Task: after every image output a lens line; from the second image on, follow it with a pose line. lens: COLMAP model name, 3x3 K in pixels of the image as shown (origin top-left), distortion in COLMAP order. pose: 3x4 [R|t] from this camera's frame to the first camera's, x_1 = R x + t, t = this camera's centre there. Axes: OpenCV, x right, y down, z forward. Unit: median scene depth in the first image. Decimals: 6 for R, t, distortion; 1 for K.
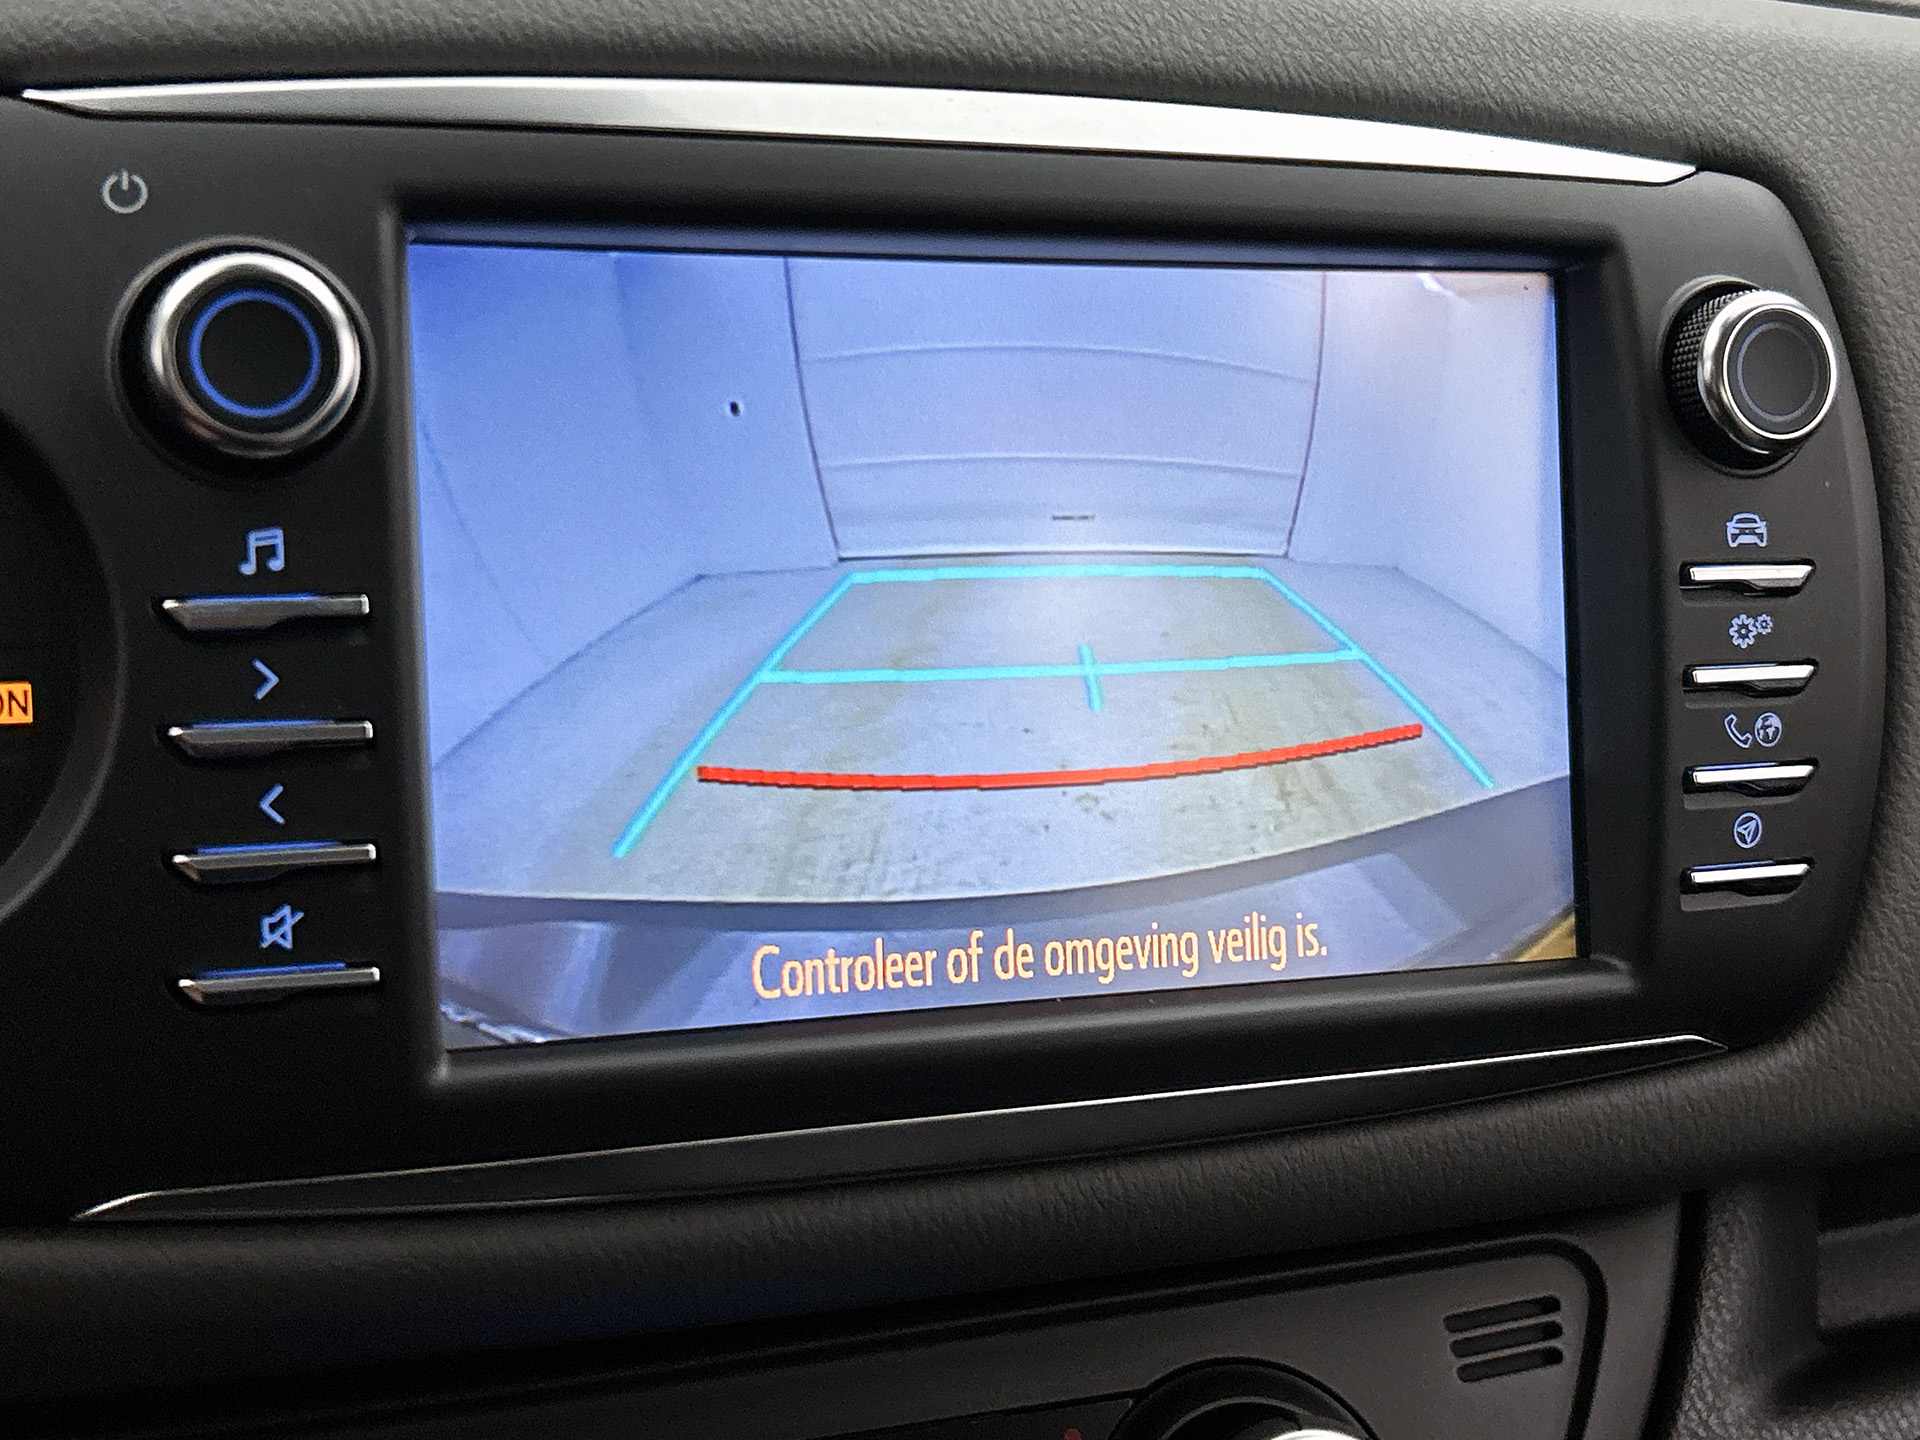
lens RADIAL K [[2496.7, 0, 960.0], [0, 2496.7, 720.0], [0, 0, 1]] dist [0.147427, -0.340696]
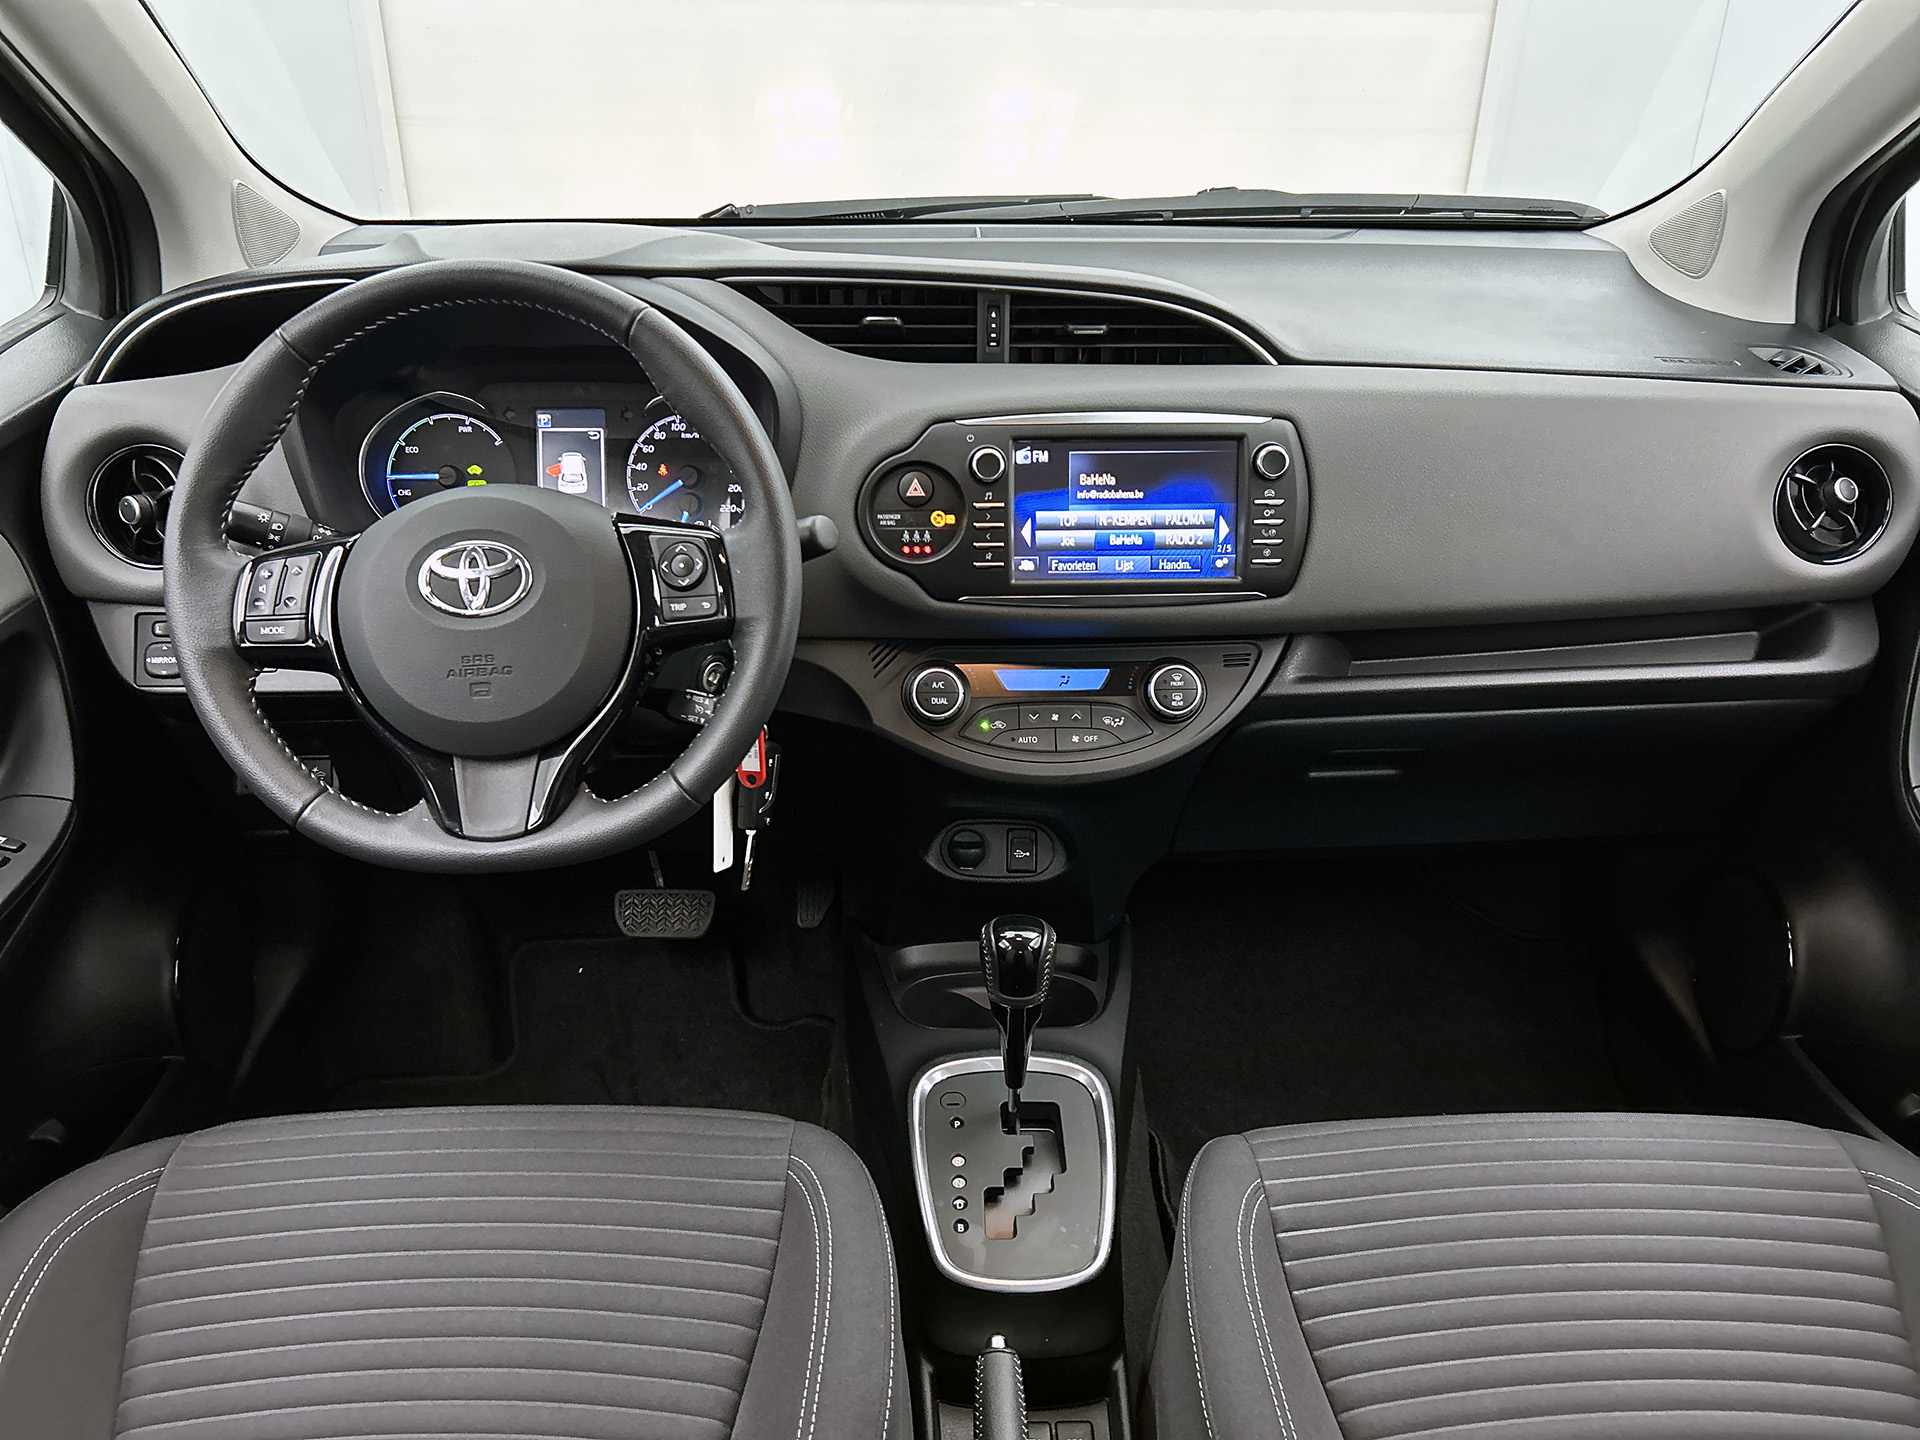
lens RADIAL K [[1468.8, 0, 960.0], [0, 1468.8, 720.0], [0, 0, 1]] dist [0.041021, -0.002701]
pose [[0.941212, 0.068177, -0.330864, 0.747544], [-0.028463, 0.991945, 0.123429, 0.030246], [0.336614, -0.106755, 0.935572, -2.071238]]
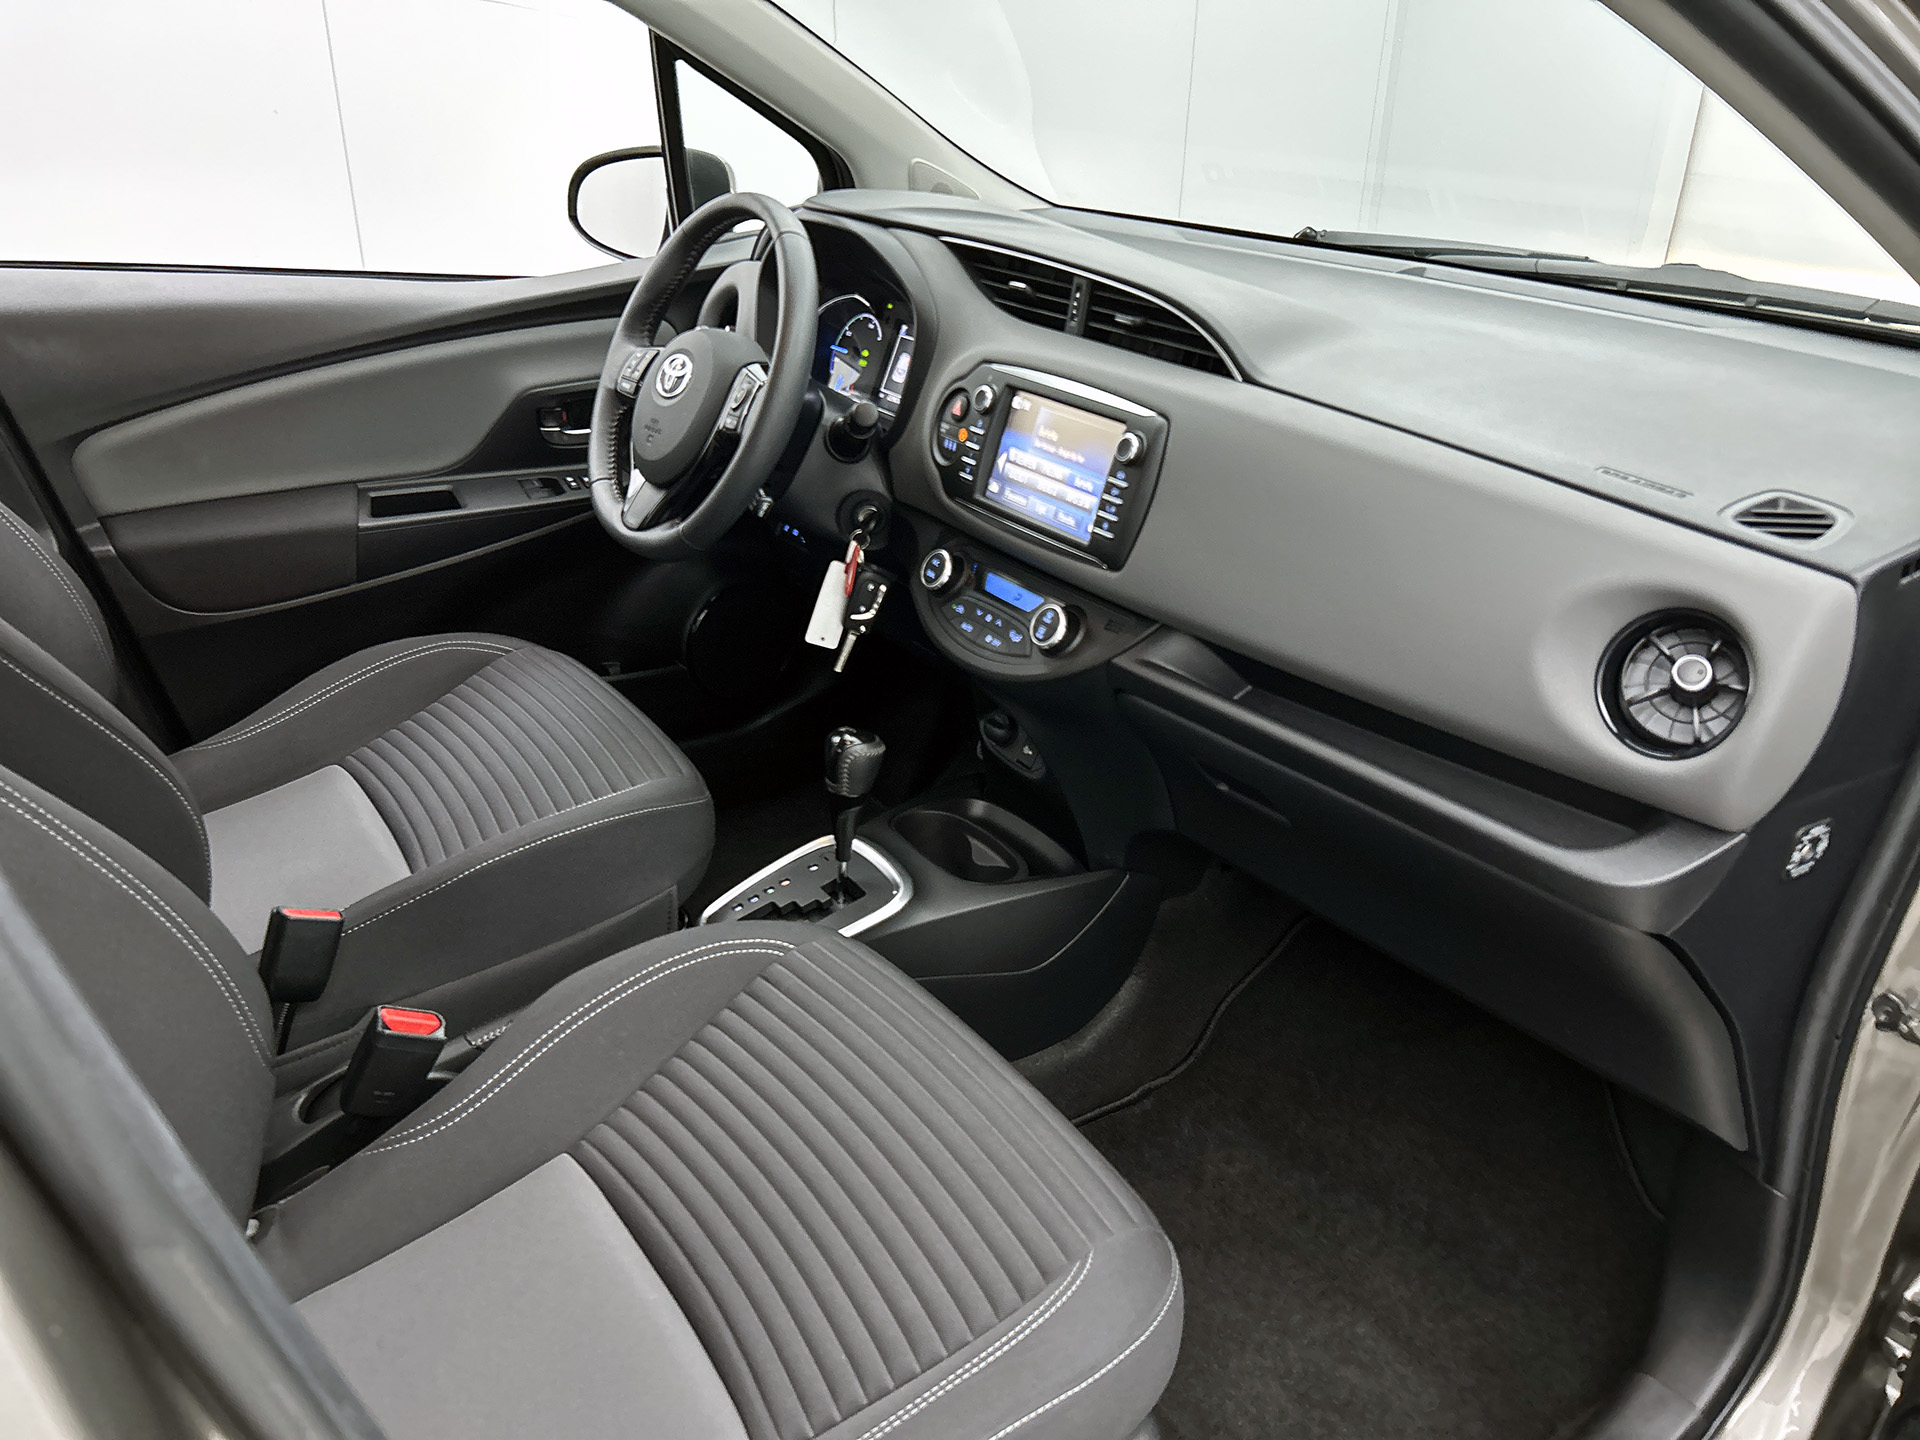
lens RADIAL K [[1468.8, 0, 960.0], [0, 1468.8, 720.0], [0, 0, 1]] dist [0.041021, -0.002701]
pose [[0.228094, 0.330510, -0.915826, 3.519988], [-0.314669, 0.915166, 0.251901, -0.296862], [0.921389, 0.230724, 0.312745, -0.263599]]
